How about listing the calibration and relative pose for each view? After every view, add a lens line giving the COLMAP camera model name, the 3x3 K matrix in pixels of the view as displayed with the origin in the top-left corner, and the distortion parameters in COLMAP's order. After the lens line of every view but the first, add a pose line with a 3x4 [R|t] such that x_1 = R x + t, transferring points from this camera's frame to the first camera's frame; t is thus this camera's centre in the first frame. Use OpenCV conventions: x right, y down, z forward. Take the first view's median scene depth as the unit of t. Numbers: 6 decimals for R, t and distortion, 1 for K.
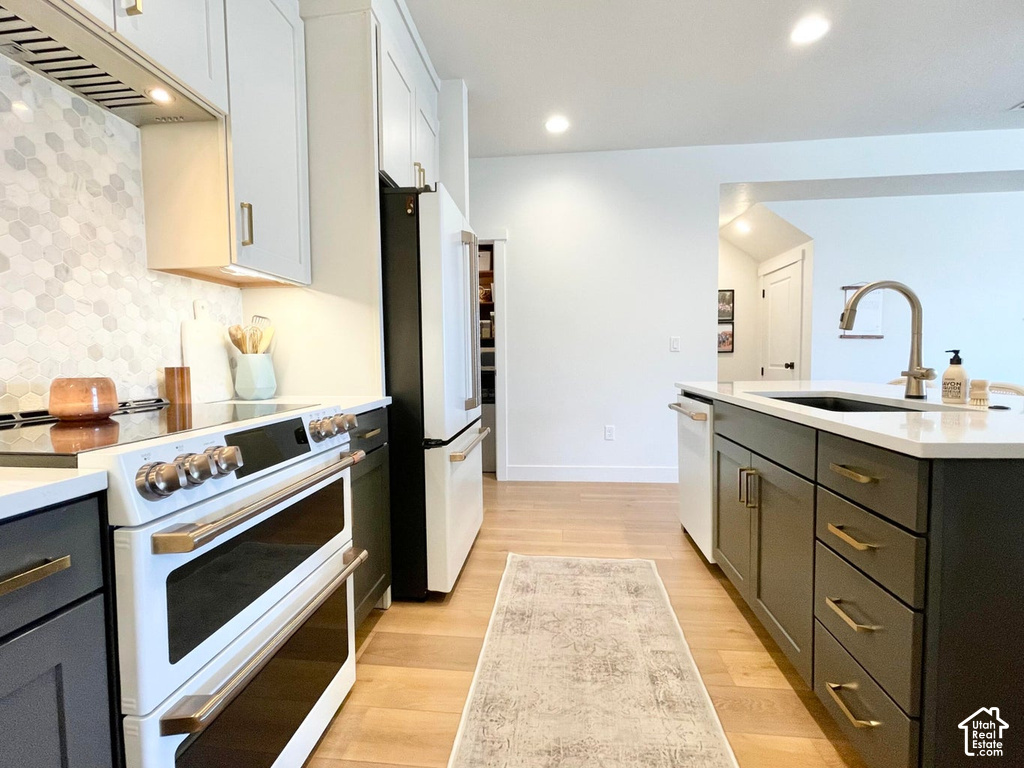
lens RADIAL K [[465.3, 0, 512.0], [0, 465.3, 384.0], [0, 0, 1]] dist [0.003226, 0.000438]
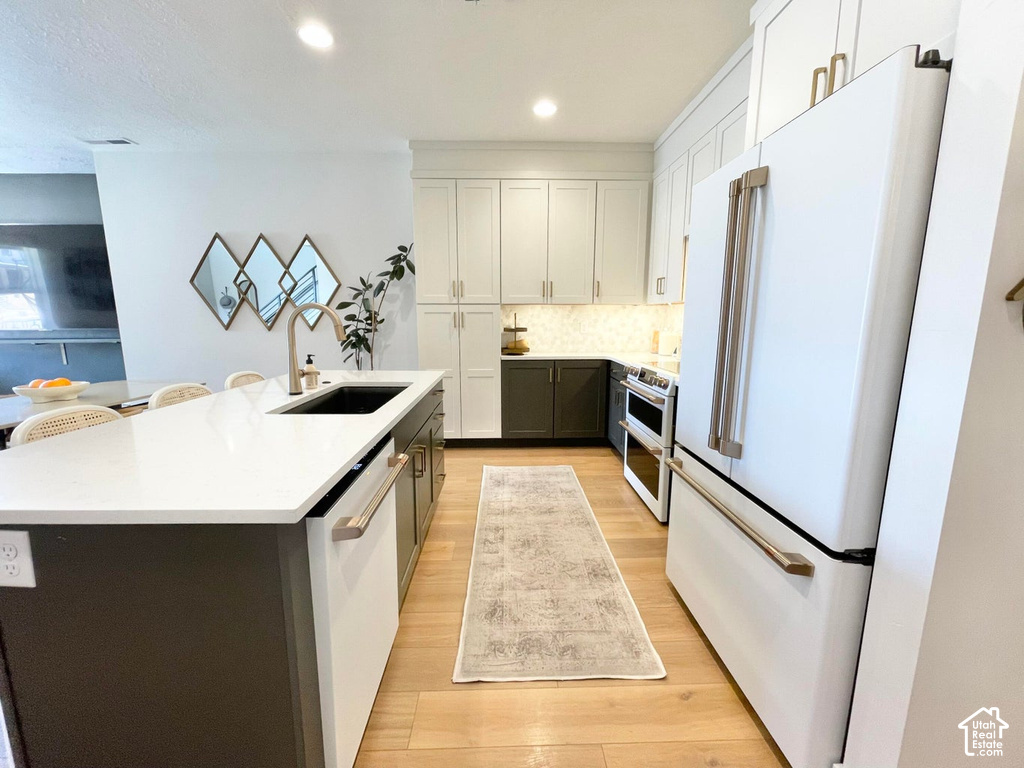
lens RADIAL K [[410.9, 0, 510.7], [0, 410.9, 378.9], [0, 0, 1]] dist [0.000027, -0.000013]
pose [[-0.991144, 0.027857, -0.129837, 0.369808], [-0.000046, 0.977677, 0.210113, -0.222240], [0.132792, 0.208258, -0.969017, 1.930735]]
